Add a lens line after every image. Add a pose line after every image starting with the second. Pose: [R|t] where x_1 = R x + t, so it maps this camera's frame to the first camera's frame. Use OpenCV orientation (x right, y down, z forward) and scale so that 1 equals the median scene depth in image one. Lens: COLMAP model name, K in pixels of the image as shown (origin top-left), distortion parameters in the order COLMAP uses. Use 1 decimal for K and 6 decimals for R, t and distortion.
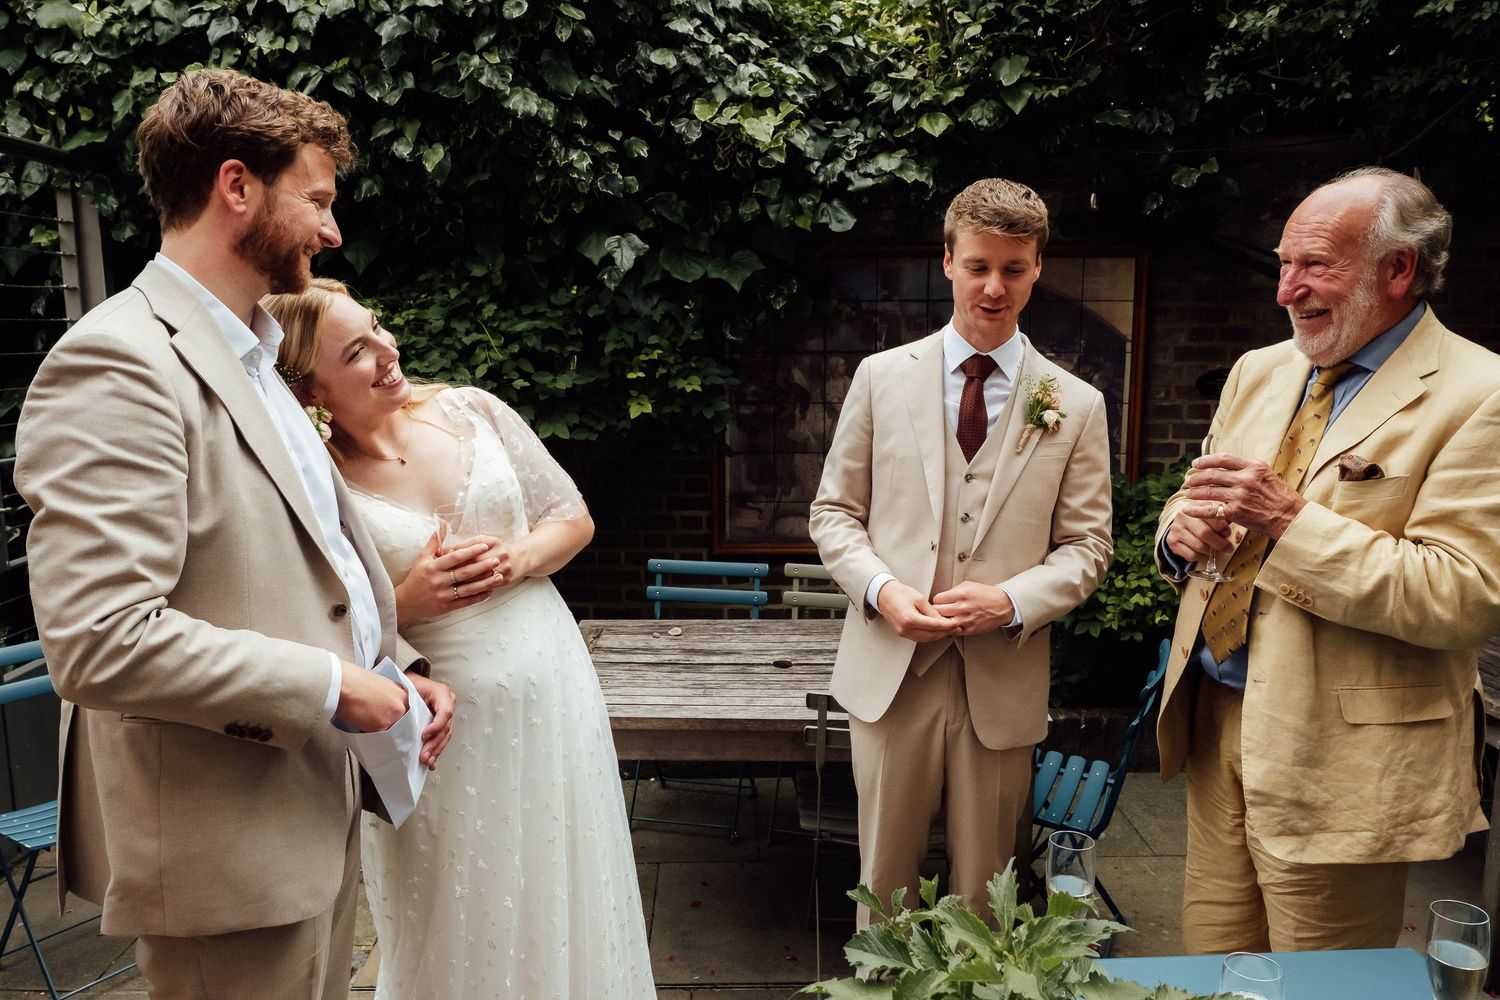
lens RADIAL K [[1051.4, 0, 767.7], [0, 1051.4, 498.8], [0, 0, 1]] dist [-0.008616, 0.004276]
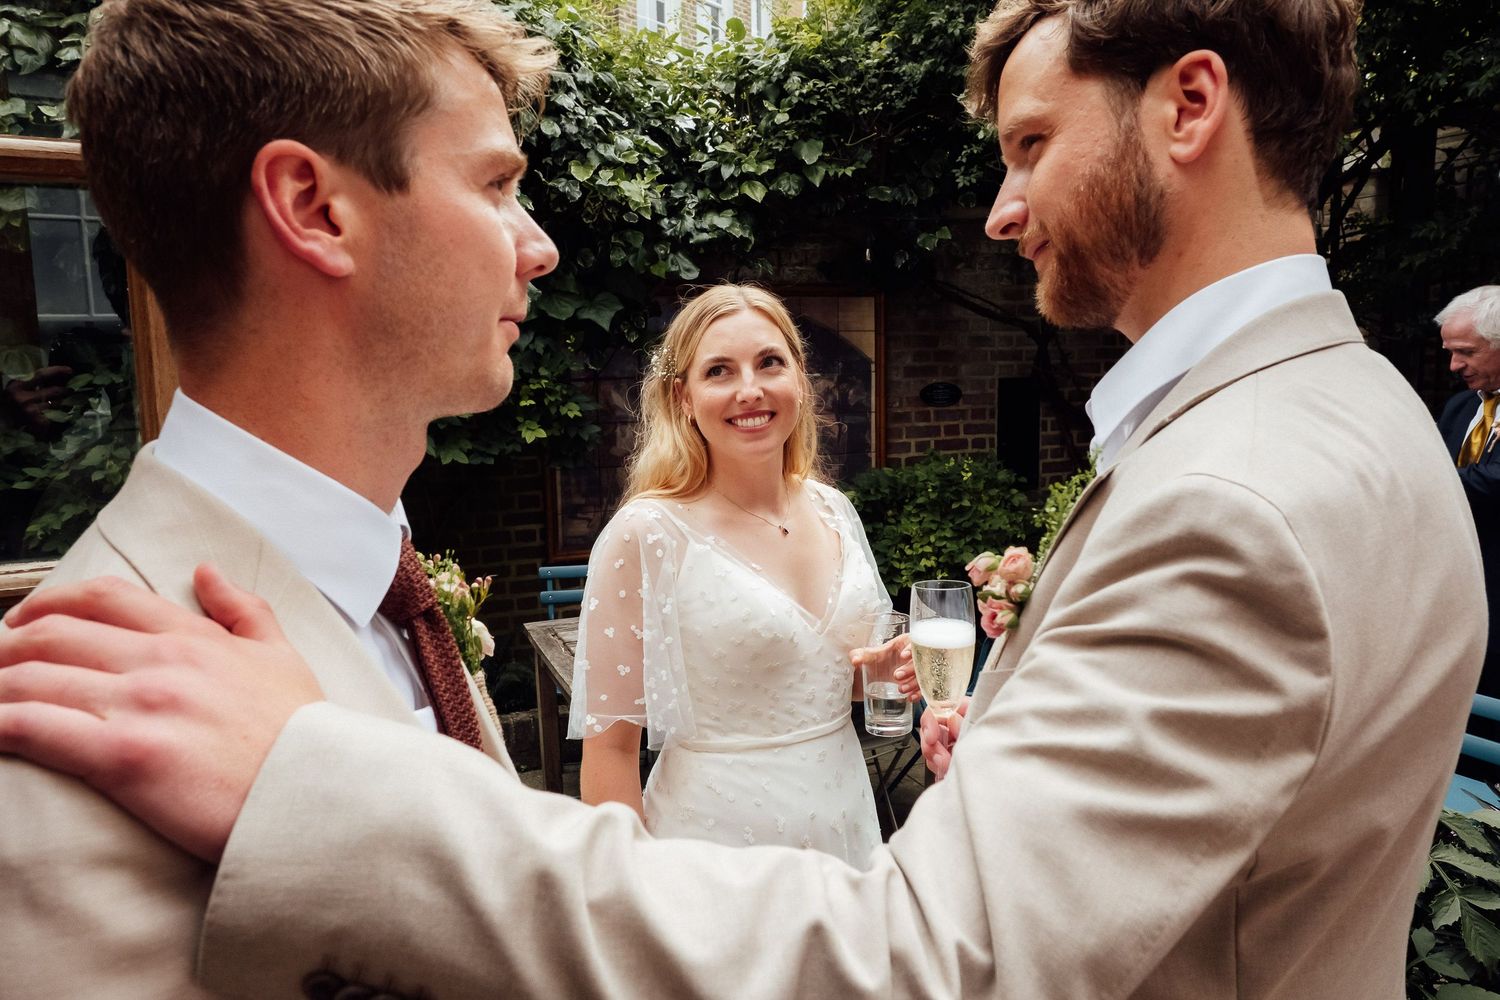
lens RADIAL K [[1037.1, 0, 744.2], [0, 1037.1, 489.3], [0, 0, 1]] dist [-0.000289, 0.003337]
pose [[0.921991, -0.065624, 0.381610, -0.333551], [0.073826, 0.997247, -0.006875, -0.001847], [-0.380108, 0.034512, 0.924298, -0.100993]]
